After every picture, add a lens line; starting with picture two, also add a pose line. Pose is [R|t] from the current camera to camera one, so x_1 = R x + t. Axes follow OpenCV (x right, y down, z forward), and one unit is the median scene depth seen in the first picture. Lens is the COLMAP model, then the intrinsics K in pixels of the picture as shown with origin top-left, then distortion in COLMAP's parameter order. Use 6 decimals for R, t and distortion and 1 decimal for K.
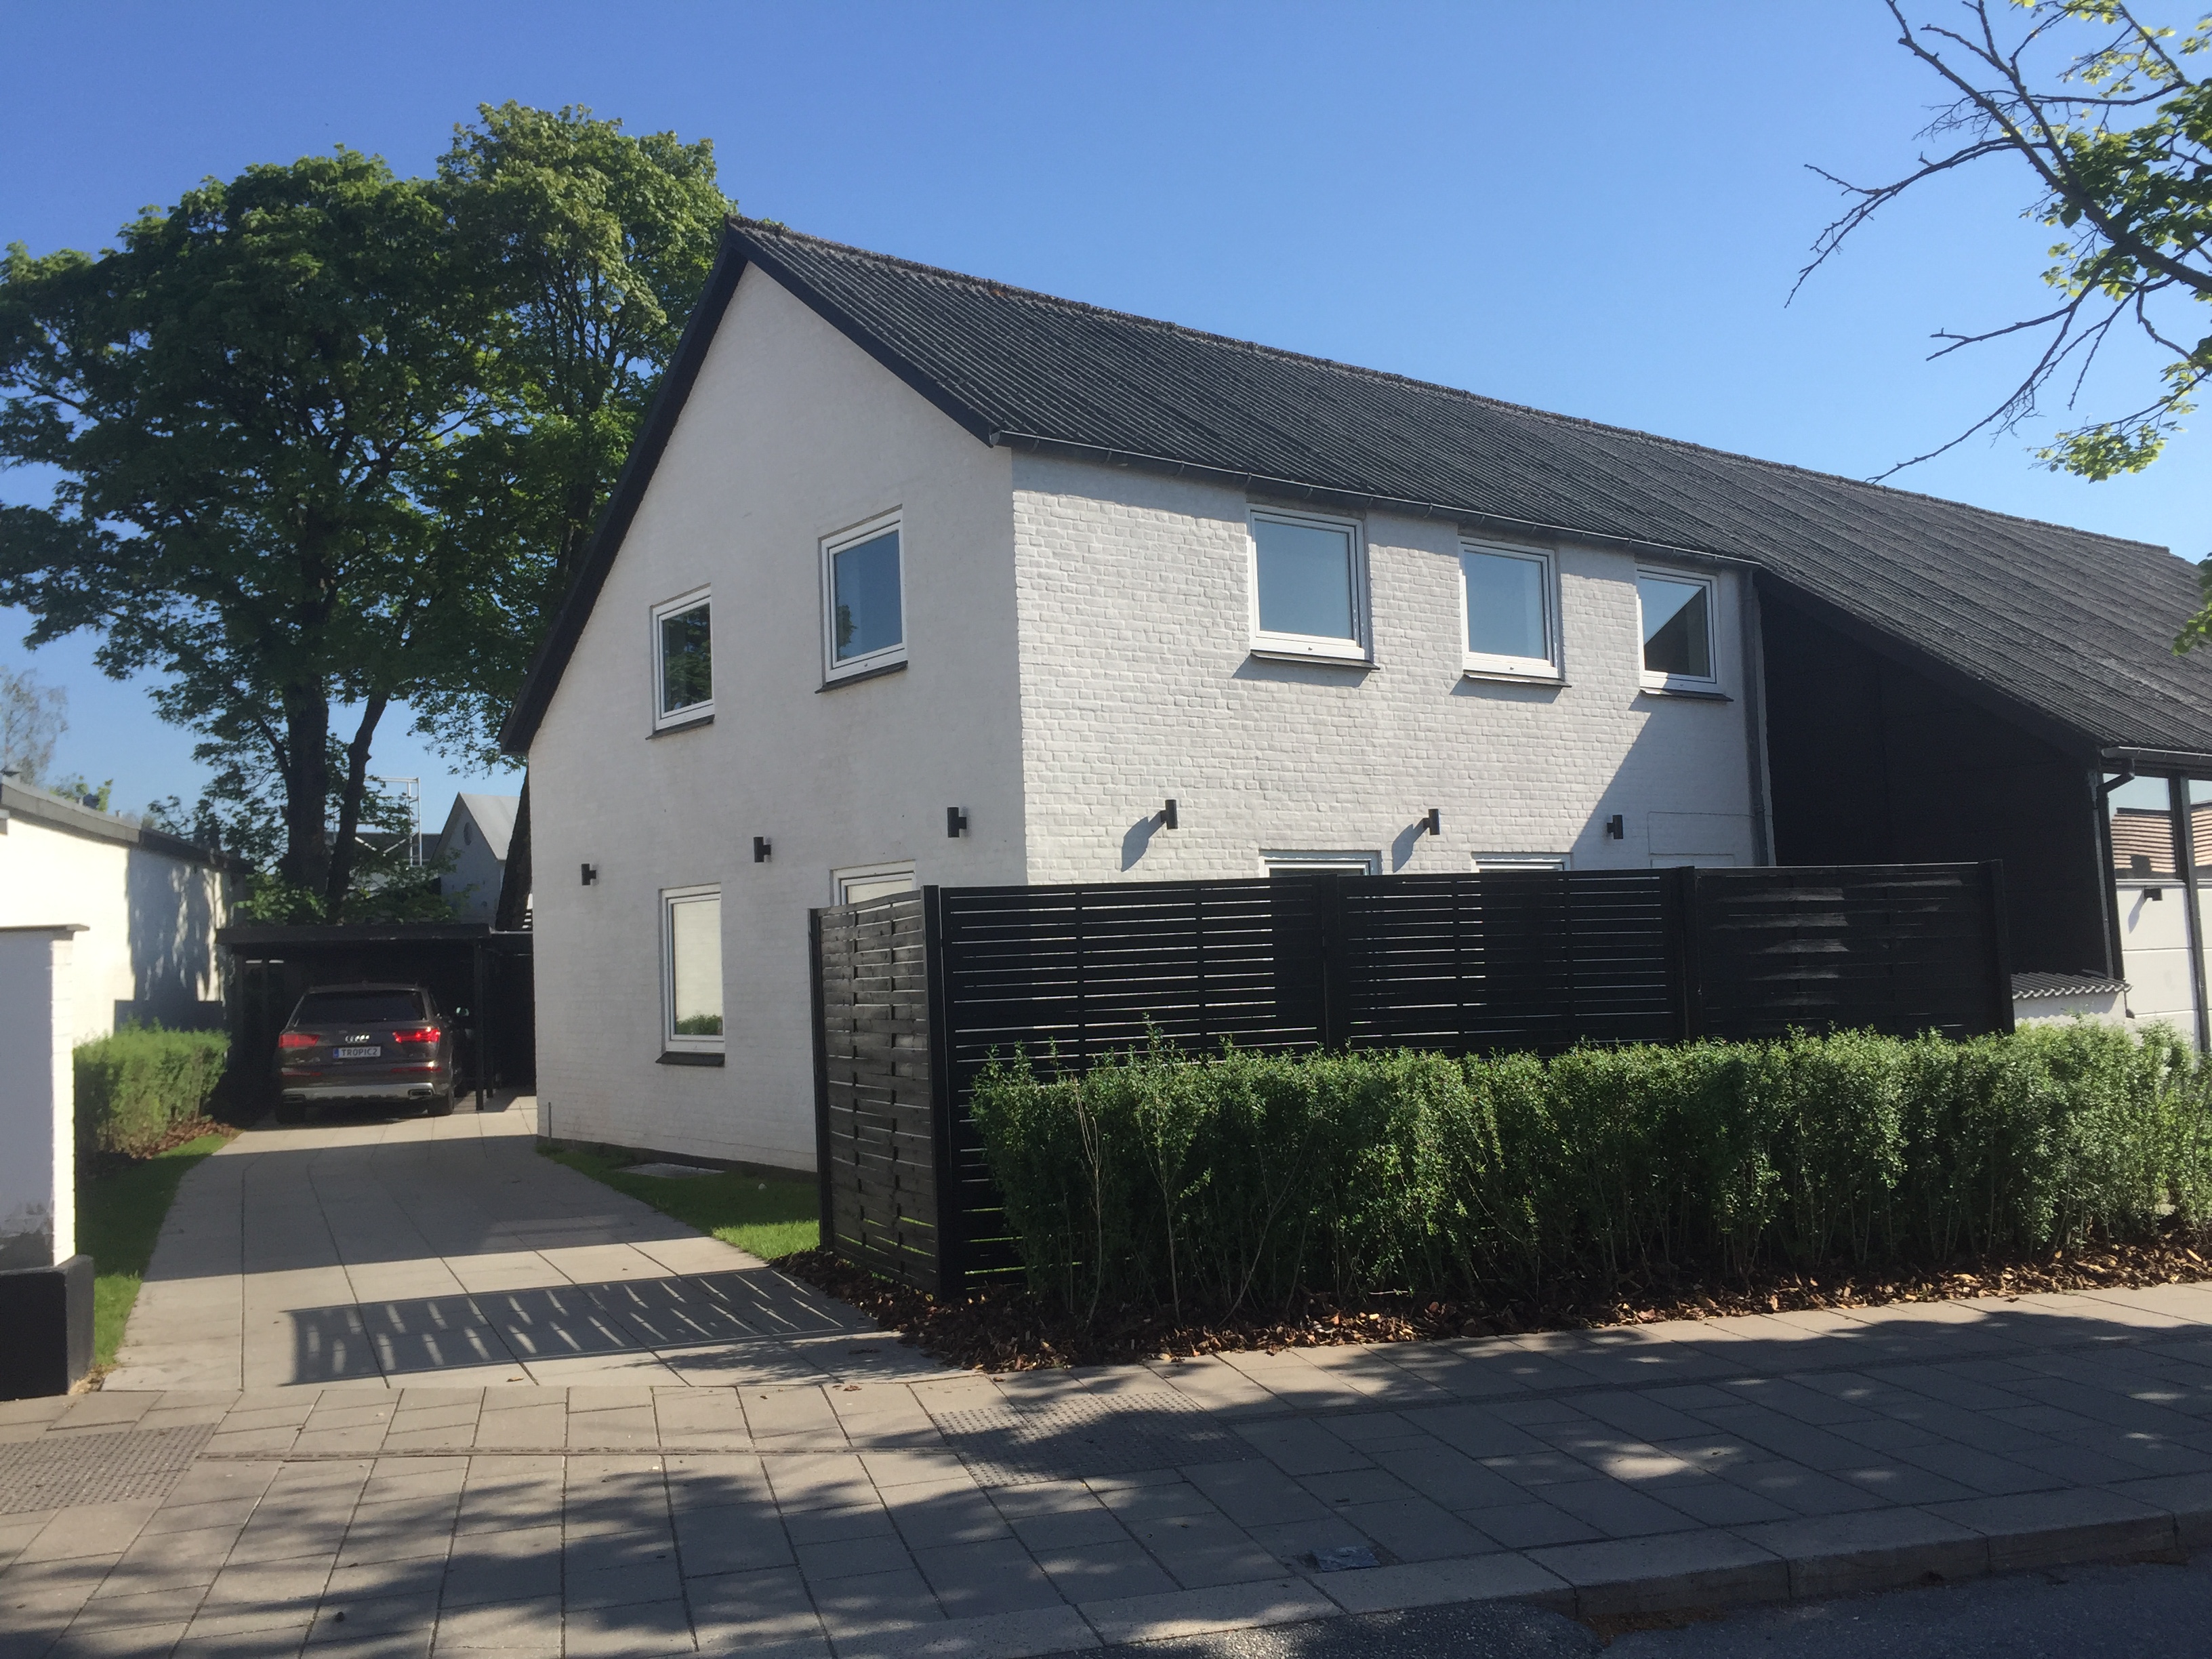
lens RADIAL K [[1897.1, 0, 1110.5], [0, 1897.1, 832.9], [0, 0, 1]] dist [0.058298, -0.083539]
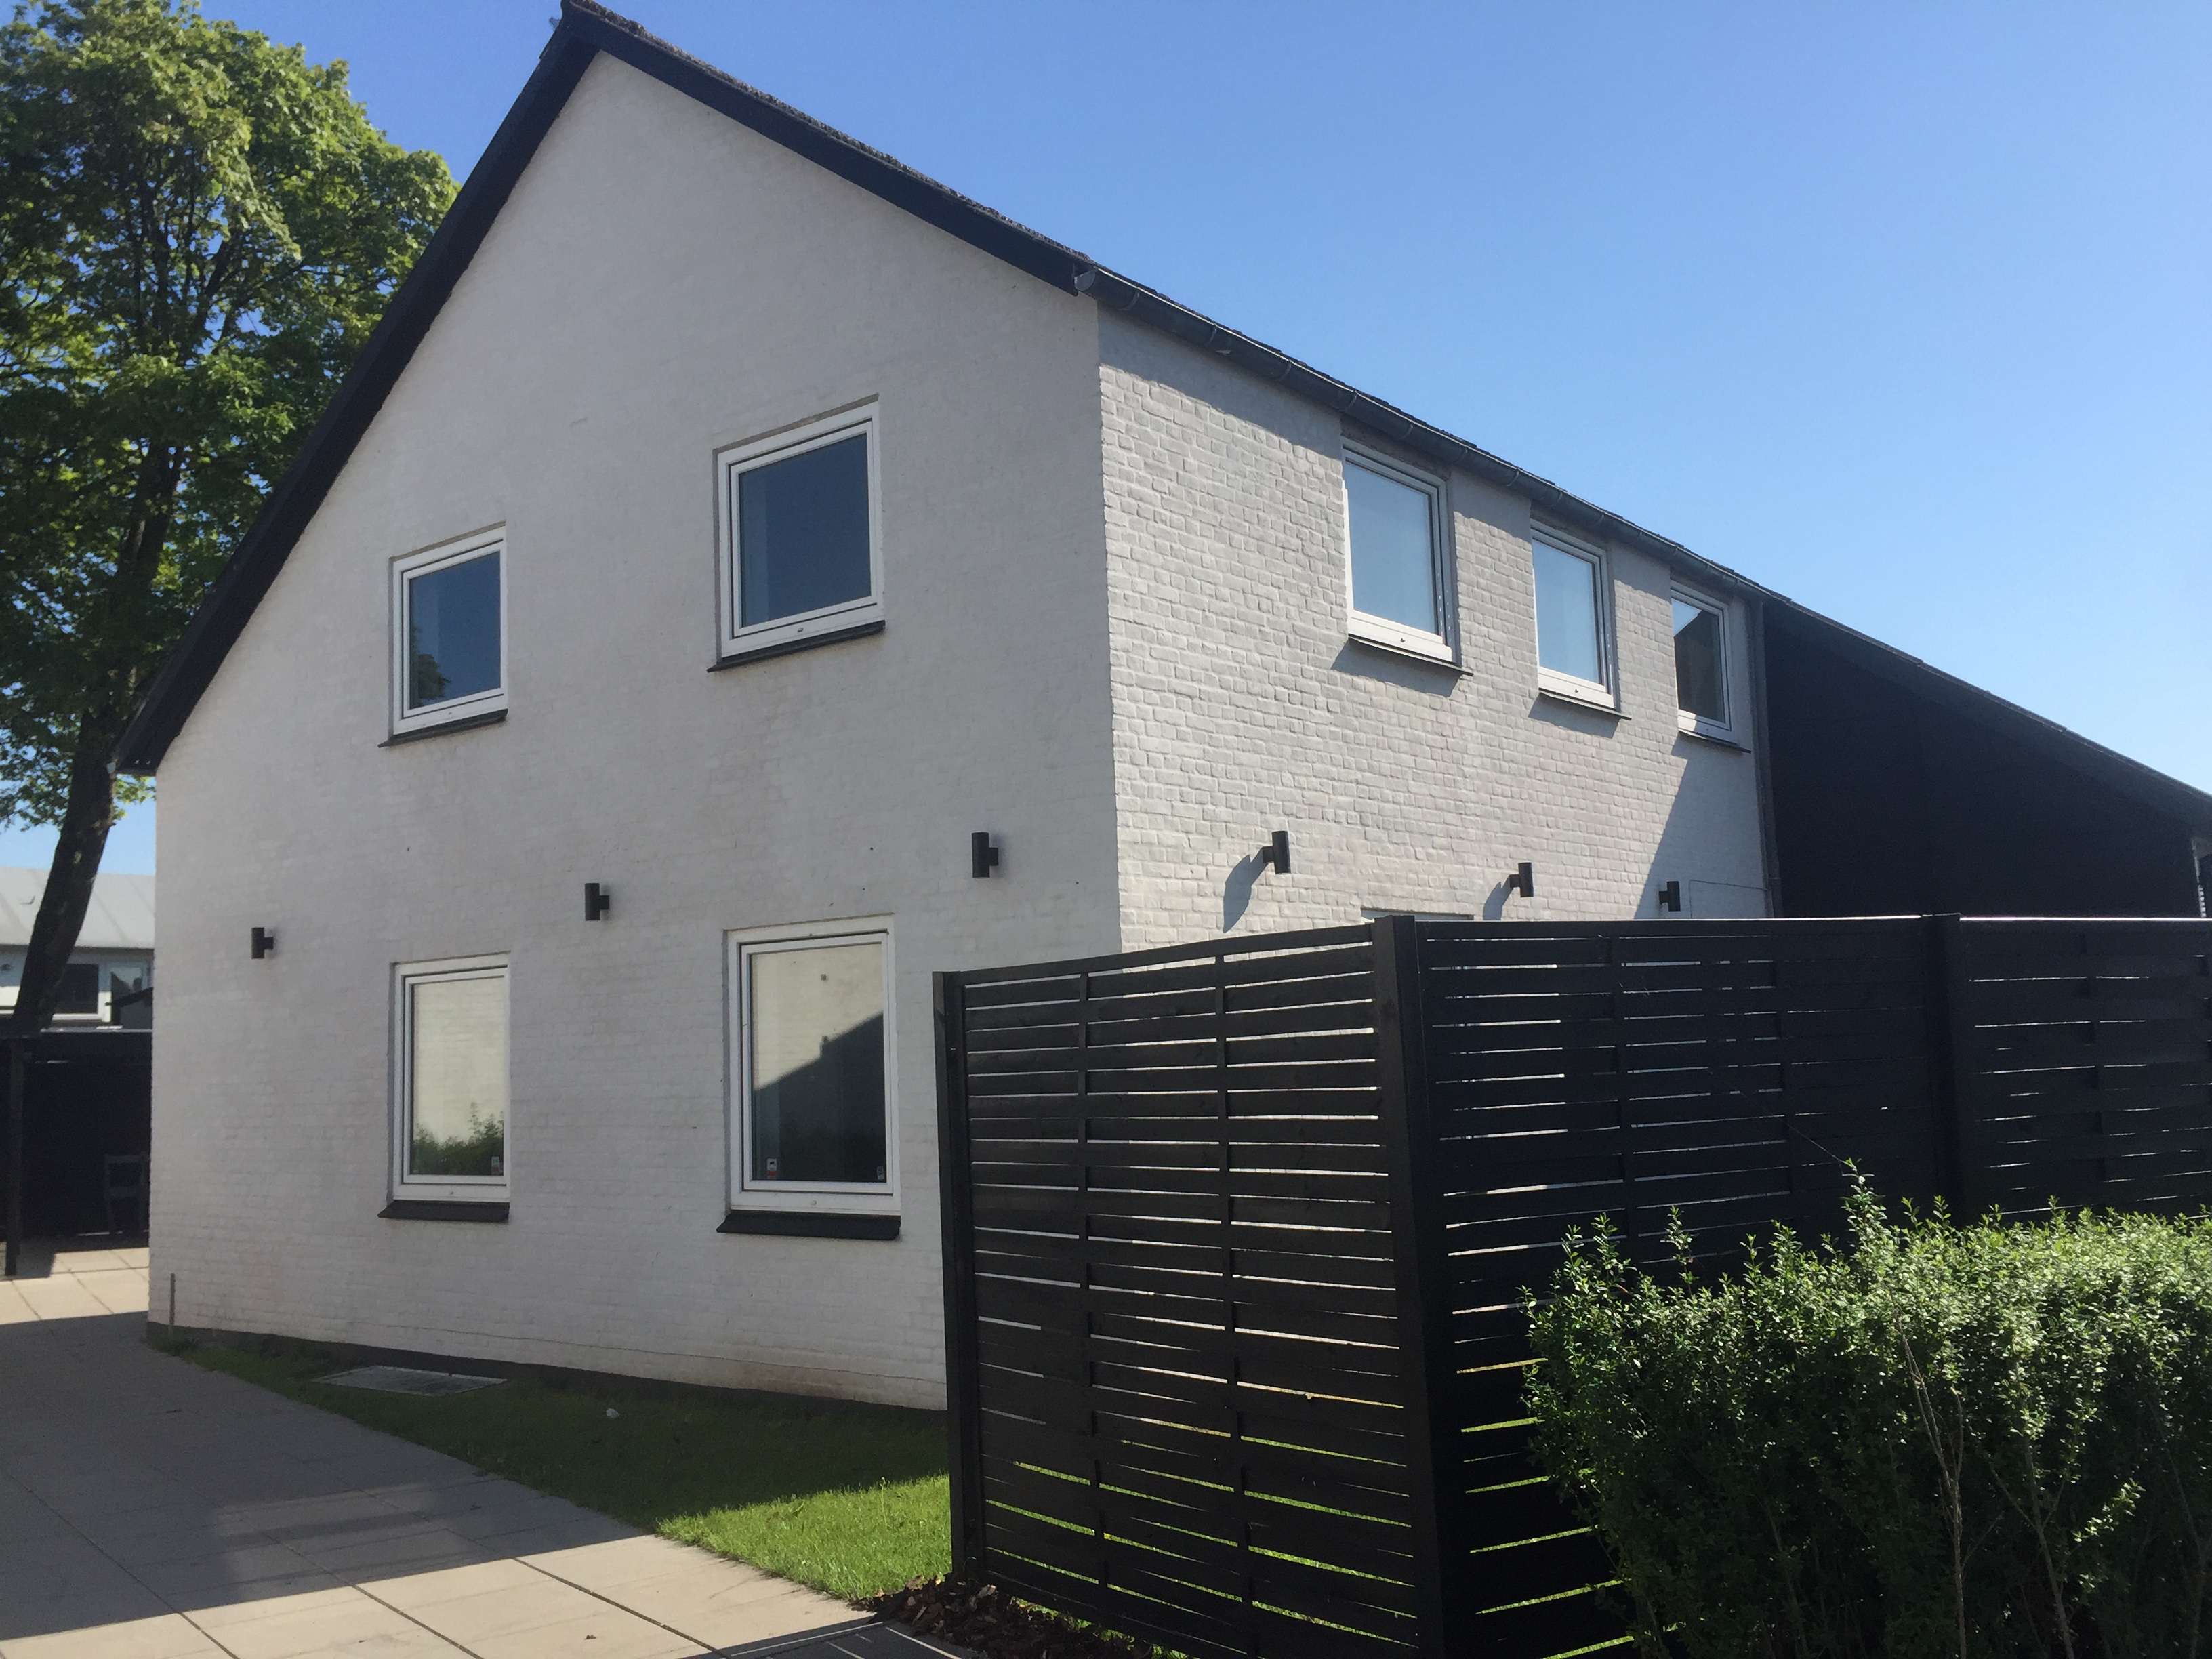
lens RADIAL K [[1897.1, 0, 1107.3], [0, 1897.1, 831.8], [0, 0, 1]] dist [0.058298, -0.083539]
pose [[0.969719, 0.026998, 0.242728, -0.180356], [-0.013508, 0.998279, -0.057071, 0.021106], [-0.243851, 0.052064, 0.968414, 0.305305]]
